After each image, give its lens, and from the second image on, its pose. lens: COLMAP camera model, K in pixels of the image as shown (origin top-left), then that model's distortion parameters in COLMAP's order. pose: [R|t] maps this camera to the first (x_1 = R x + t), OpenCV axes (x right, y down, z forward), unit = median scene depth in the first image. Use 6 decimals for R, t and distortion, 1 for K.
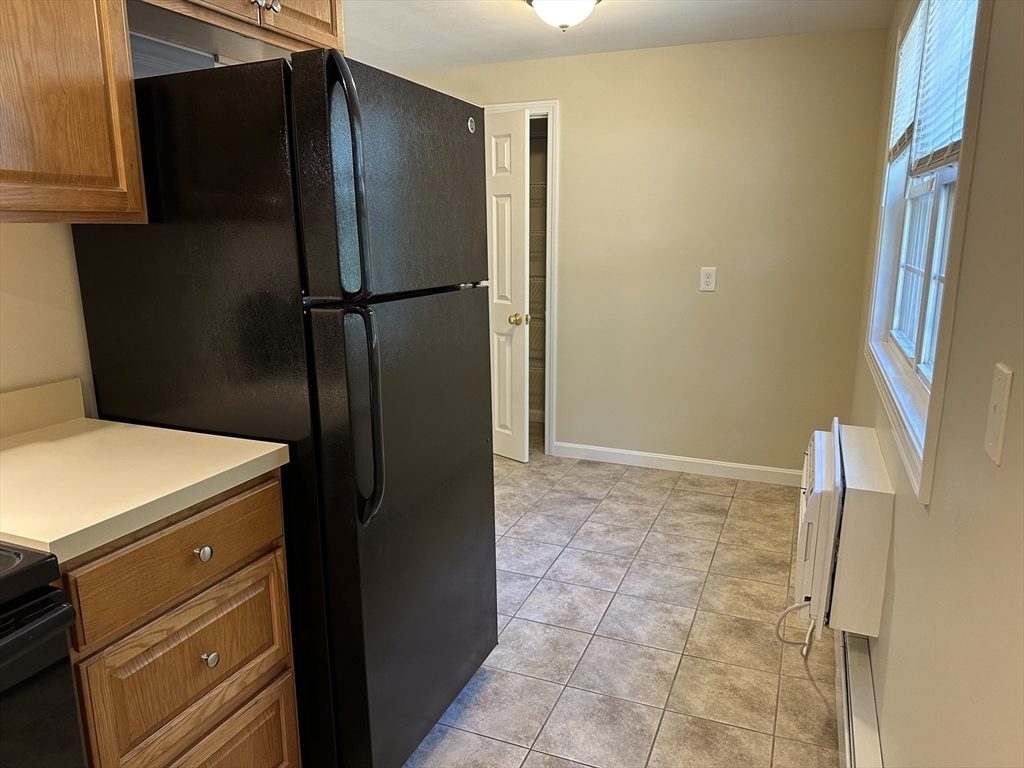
lens RADIAL K [[711.4, 0, 511.6], [0, 711.4, 388.7], [0, 0, 1]] dist [0.001191, -0.018095]
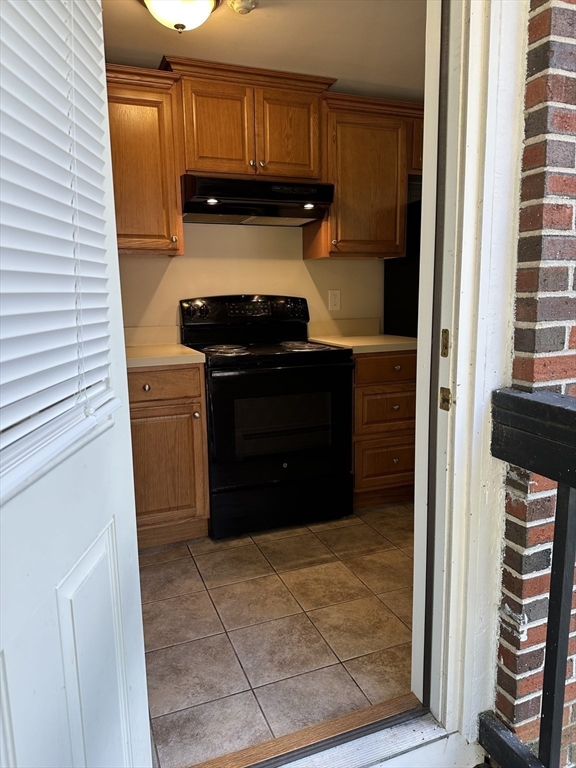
lens RADIAL K [[533.5, 0, 286.7], [0, 533.5, 382.8], [0, 0, 1]] dist [0.001191, -0.018095]
pose [[0.692836, 0.112605, -0.712248, 0.494599], [-0.137717, 0.990214, 0.022587, 0.189453], [0.707822, 0.082439, 0.701564, -0.511297]]
